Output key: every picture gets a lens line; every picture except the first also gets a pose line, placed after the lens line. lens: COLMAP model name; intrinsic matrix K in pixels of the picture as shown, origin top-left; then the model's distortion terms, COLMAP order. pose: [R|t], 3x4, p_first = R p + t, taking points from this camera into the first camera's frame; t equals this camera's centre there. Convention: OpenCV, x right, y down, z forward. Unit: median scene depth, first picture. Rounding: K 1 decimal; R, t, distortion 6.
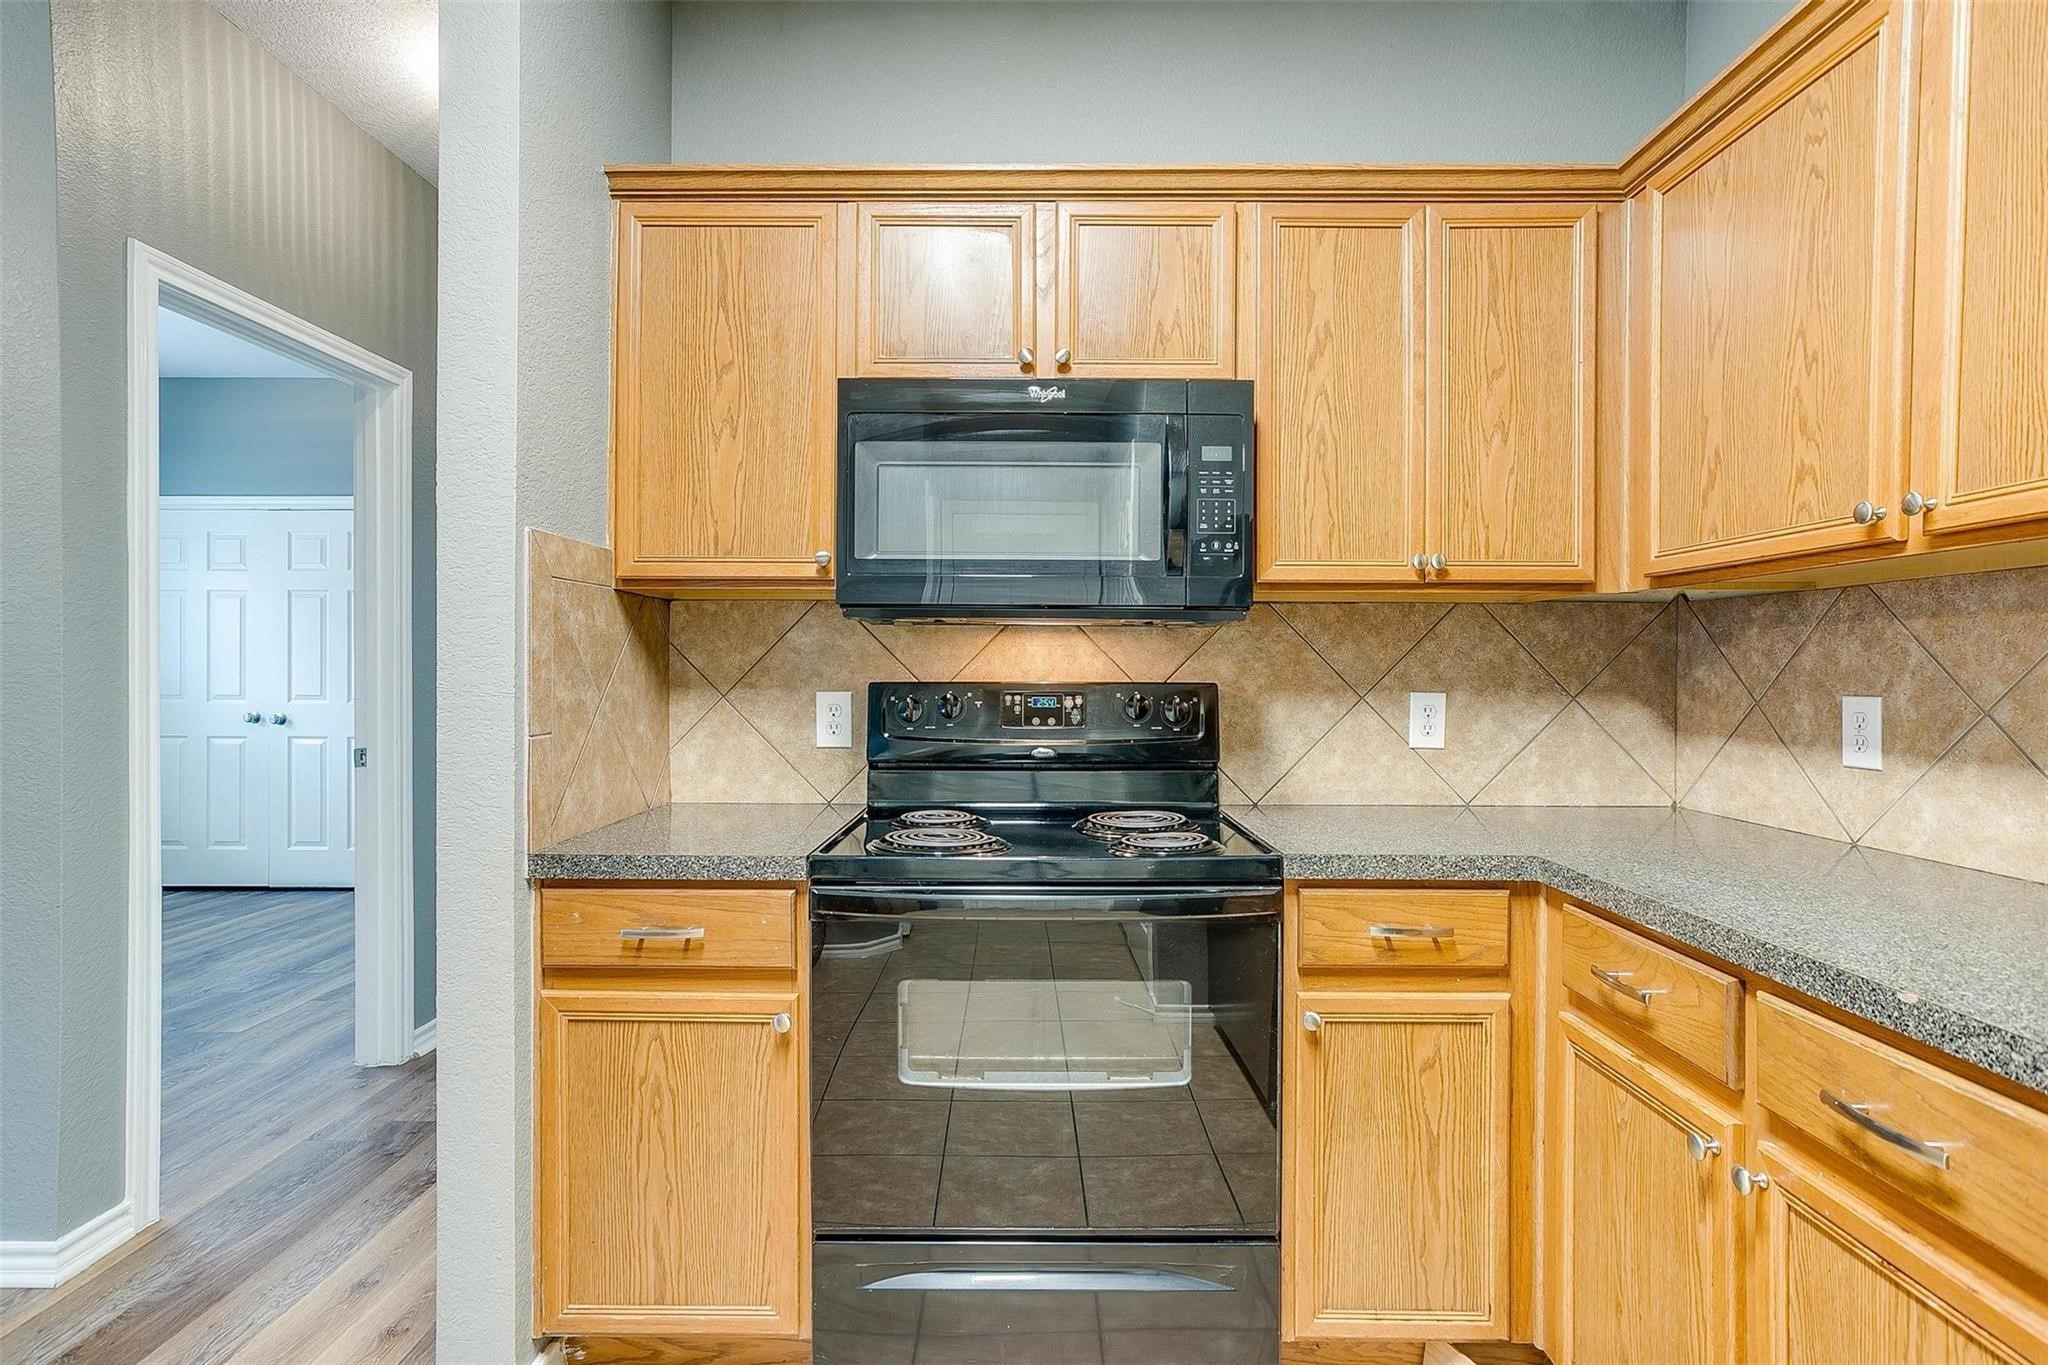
lens RADIAL K [[990.8, 0, 1023.6], [0, 990.8, 675.3], [0, 0, 1]] dist [-0.012451, 0.005028]
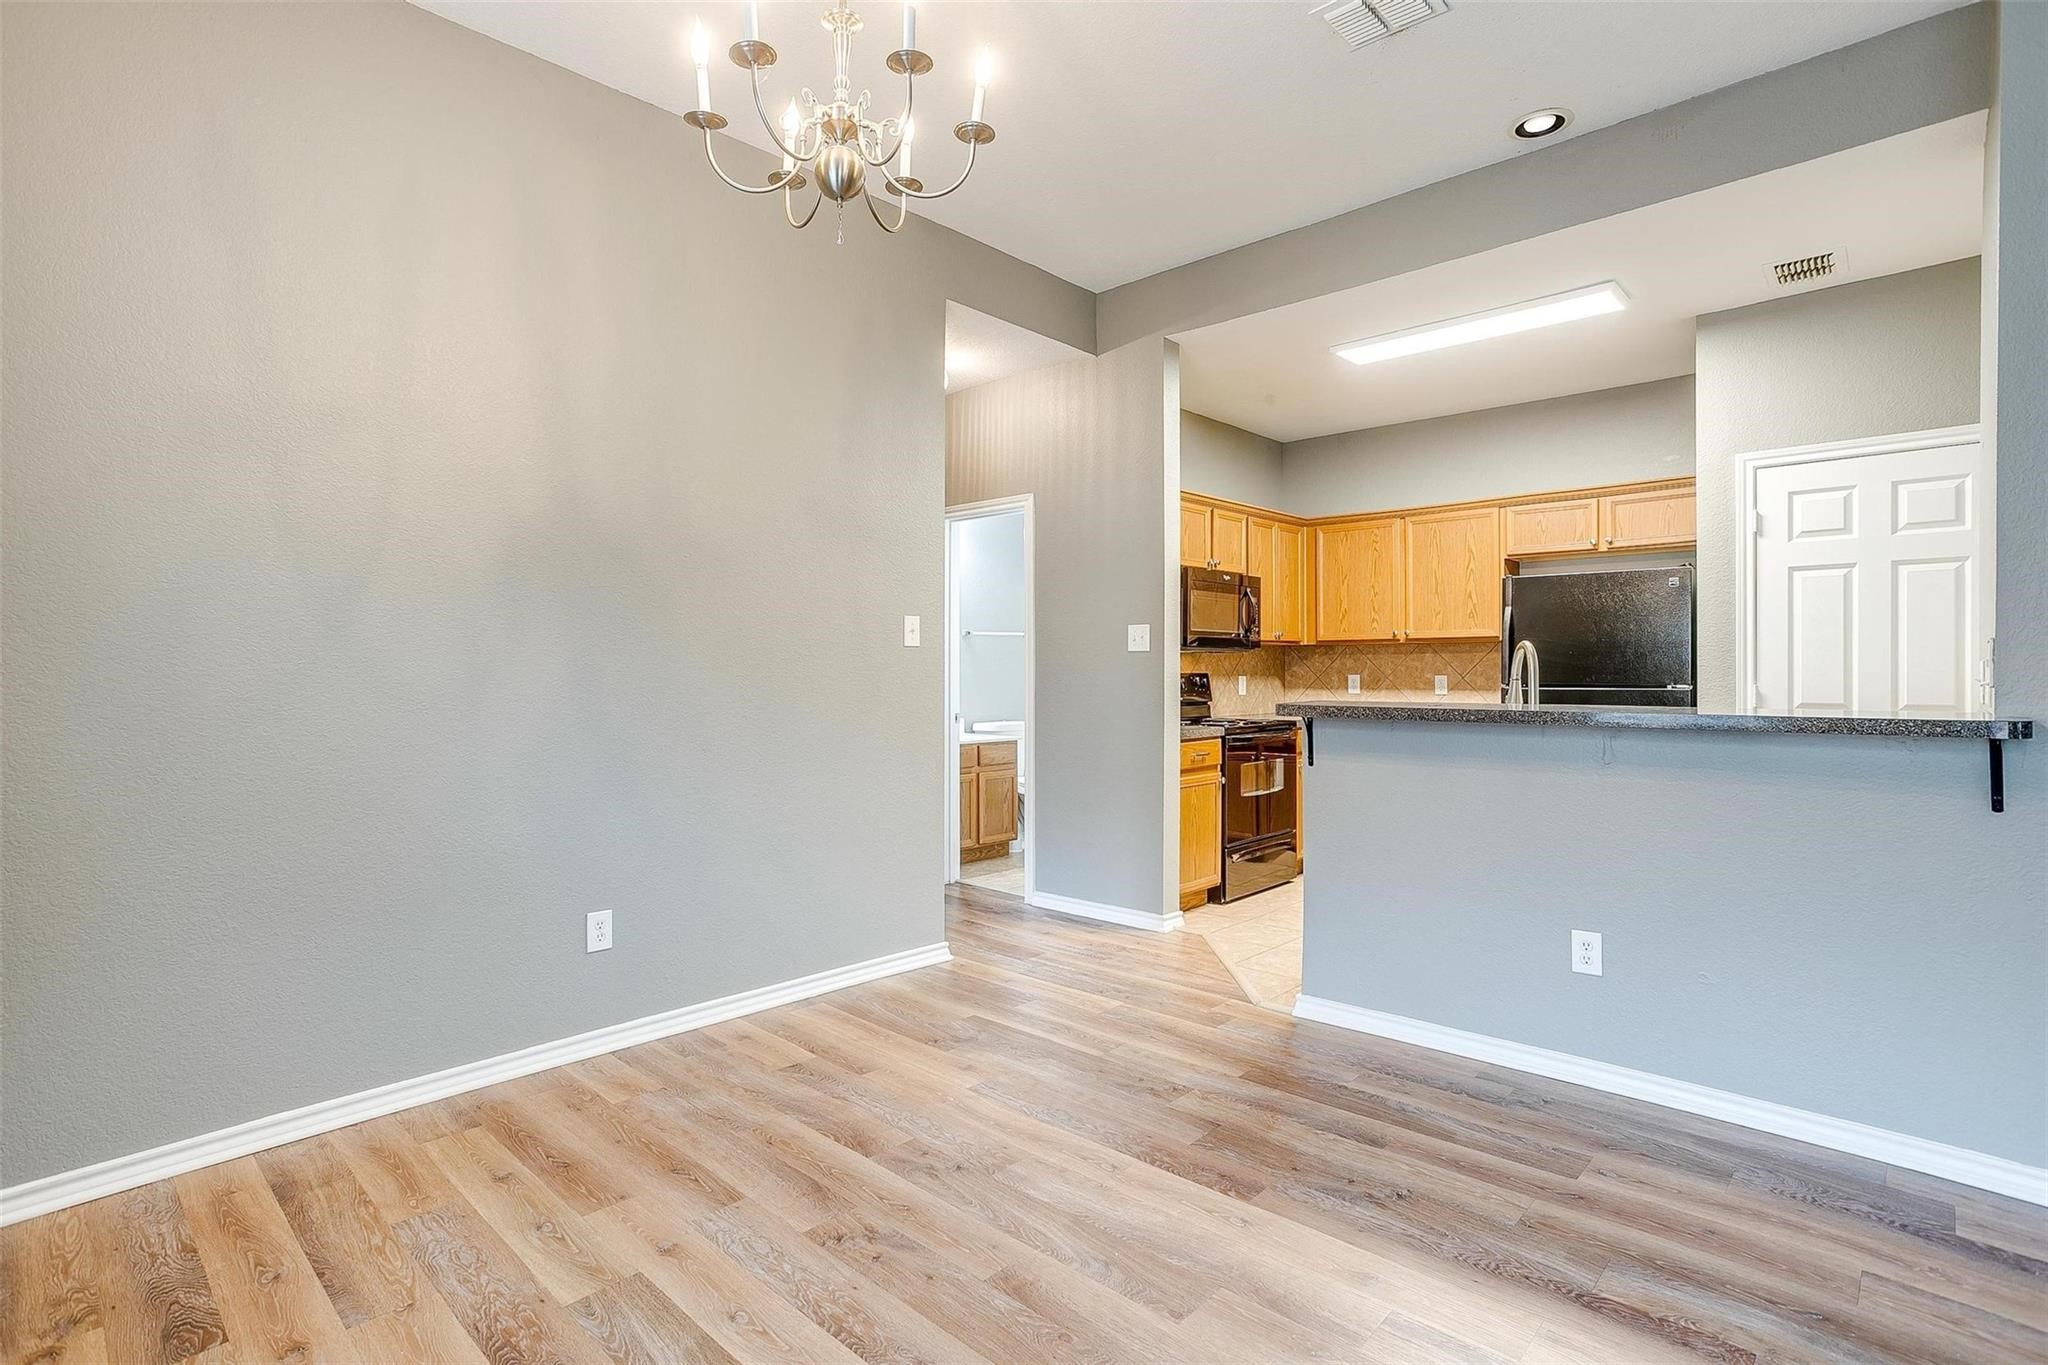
lens RADIAL K [[990.8, 0, 1016.3], [0, 990.8, 680.0], [0, 0, 1]] dist [-0.012451, 0.005028]
pose [[0.667028, -0.011851, 0.744939, -2.790834], [0.006237, 0.999927, 0.010322, -0.004885], [-0.745007, -0.002239, 0.667053, -0.556481]]
